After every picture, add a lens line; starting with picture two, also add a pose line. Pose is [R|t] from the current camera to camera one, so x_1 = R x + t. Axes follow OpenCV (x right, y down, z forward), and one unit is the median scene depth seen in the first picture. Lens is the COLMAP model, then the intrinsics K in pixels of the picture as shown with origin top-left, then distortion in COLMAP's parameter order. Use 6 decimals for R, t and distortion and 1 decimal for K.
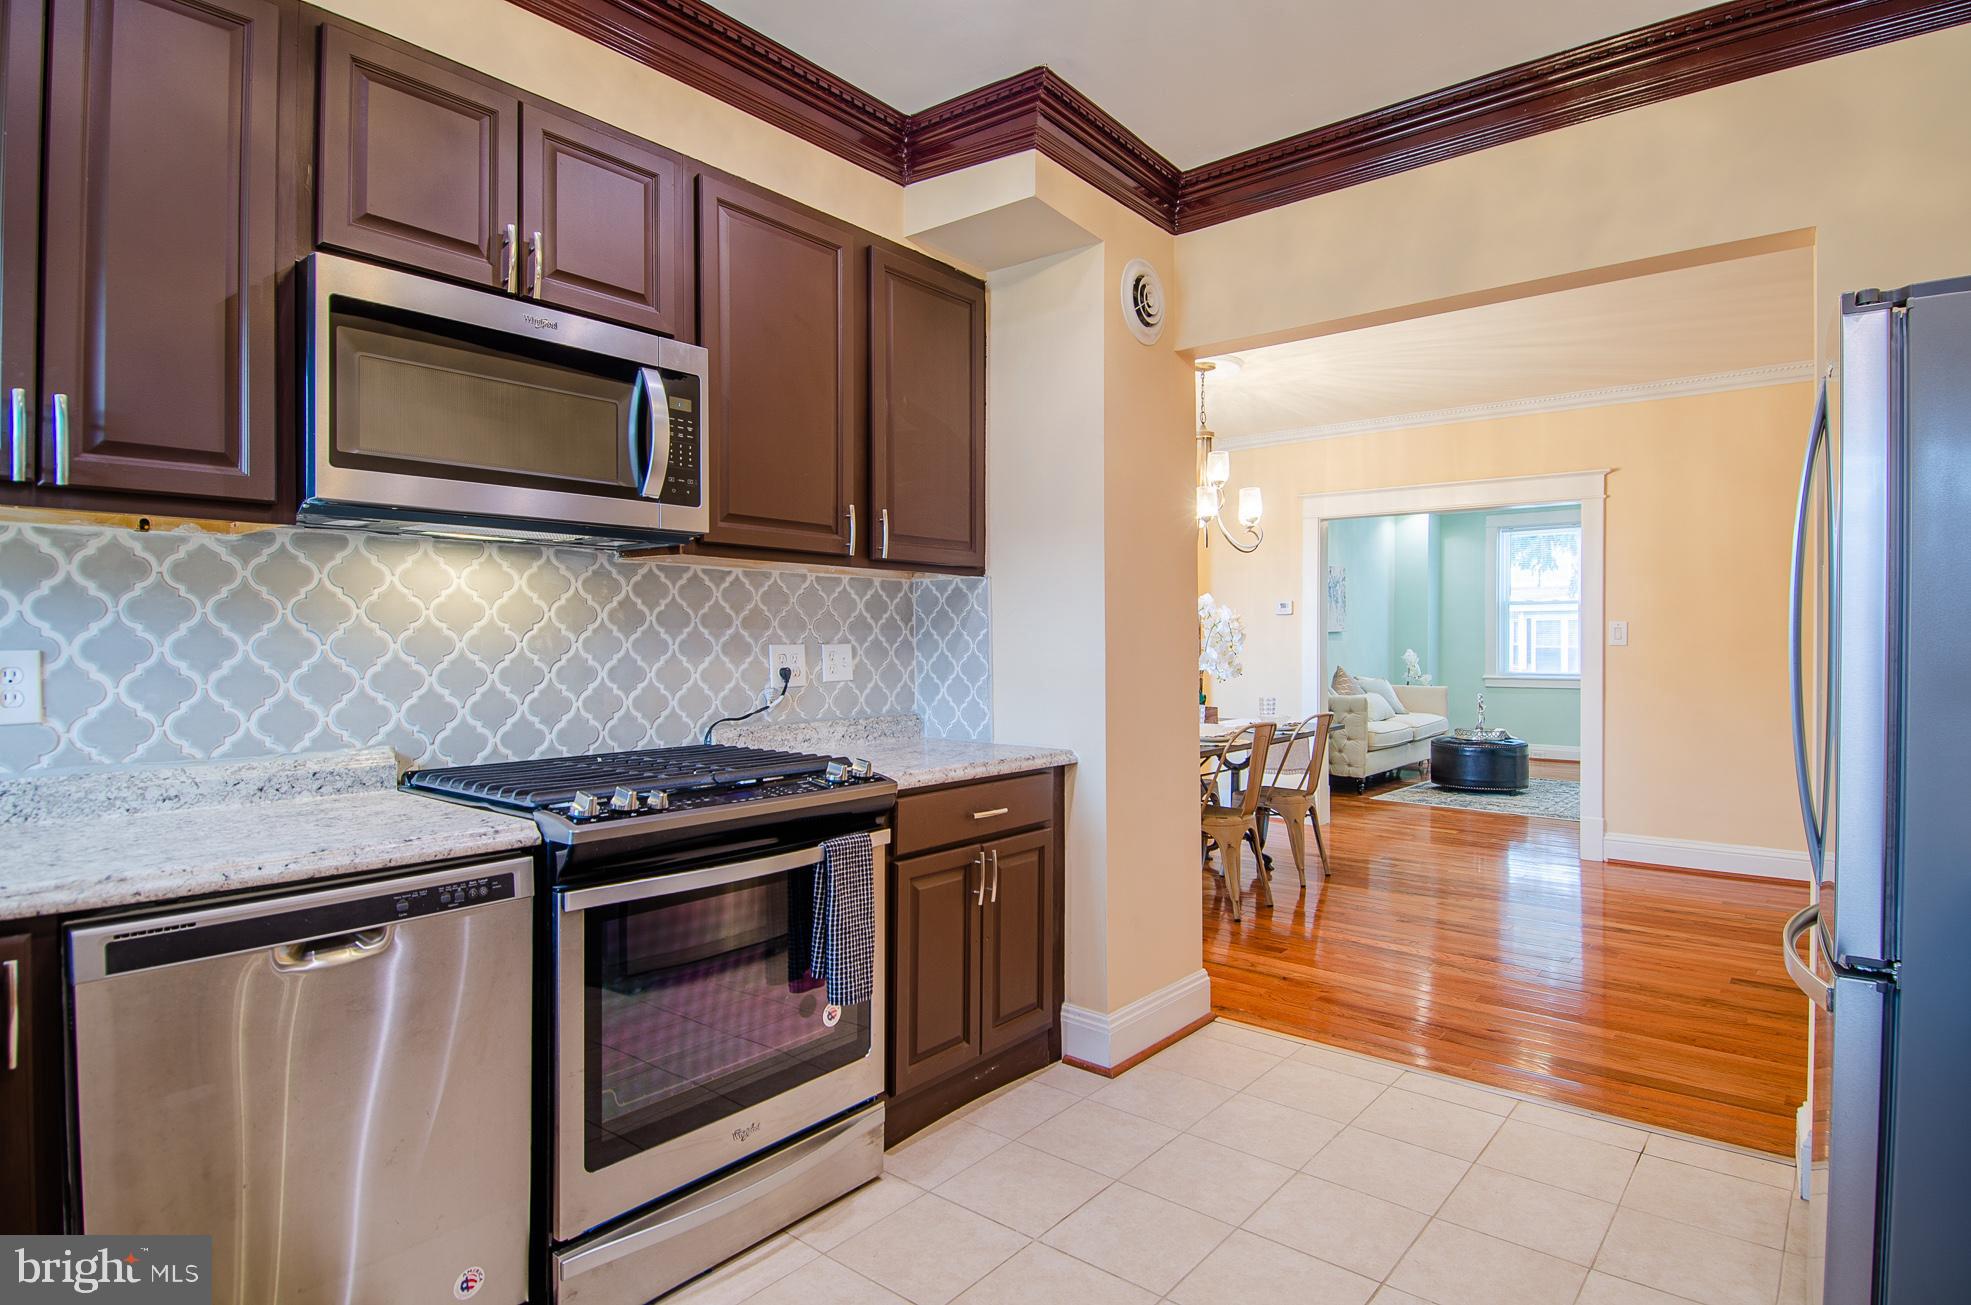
lens RADIAL K [[1037.9, 0, 1010.4], [0, 1037.9, 651.4], [0, 0, 1]] dist [0.026210, -0.023459]
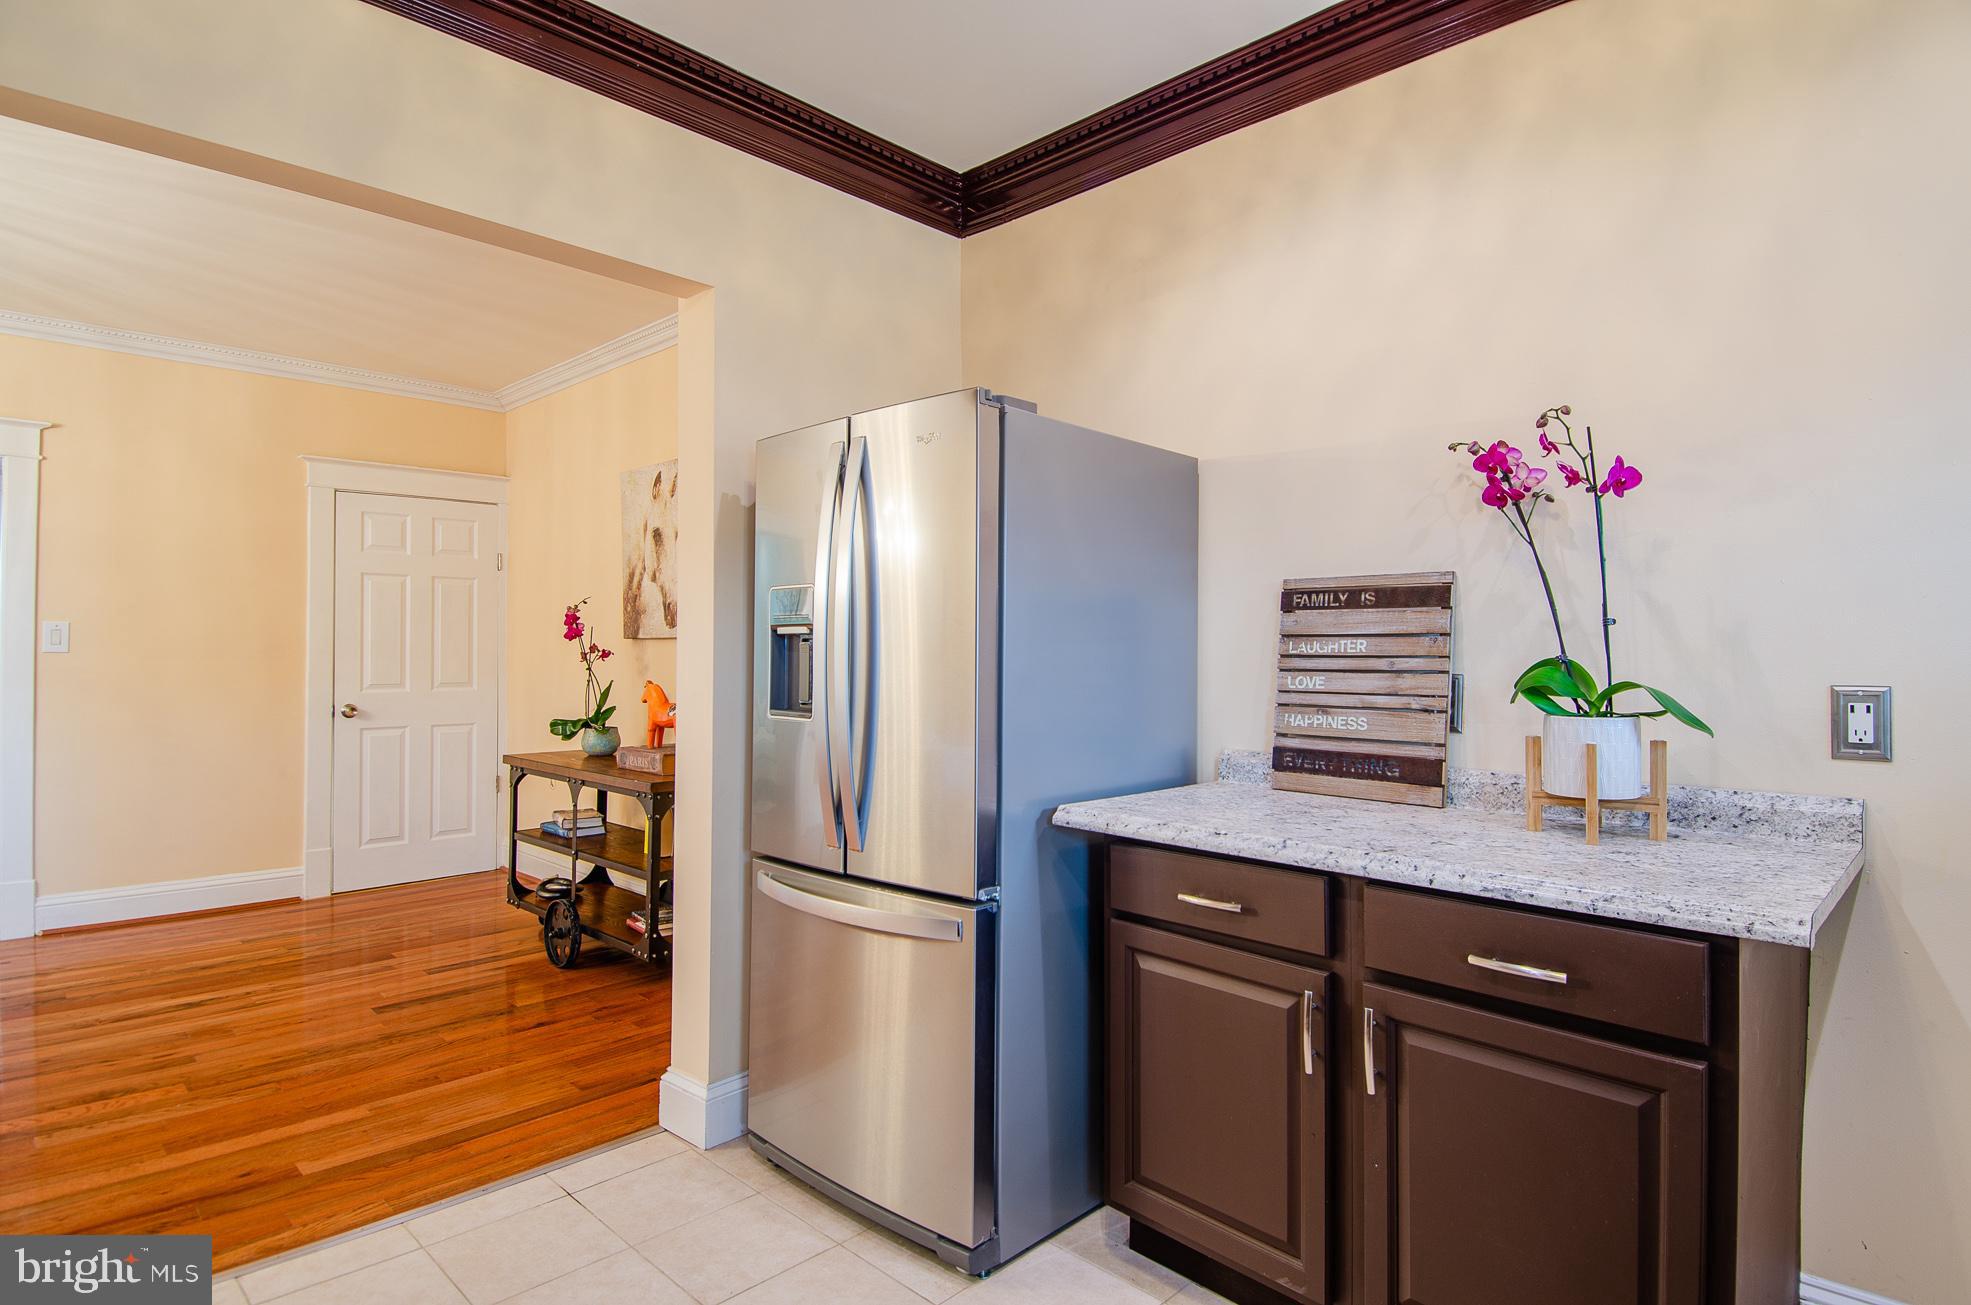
lens RADIAL K [[1036.2, 0, 1022.4], [0, 1036.2, 645.1], [0, 0, 1]] dist [0.050410, -0.052900]
pose [[0.077634, 0.010634, 0.996925, -0.240905], [0.003530, 0.999934, -0.010941, -0.000267], [-0.996976, 0.004368, 0.077592, 0.411716]]
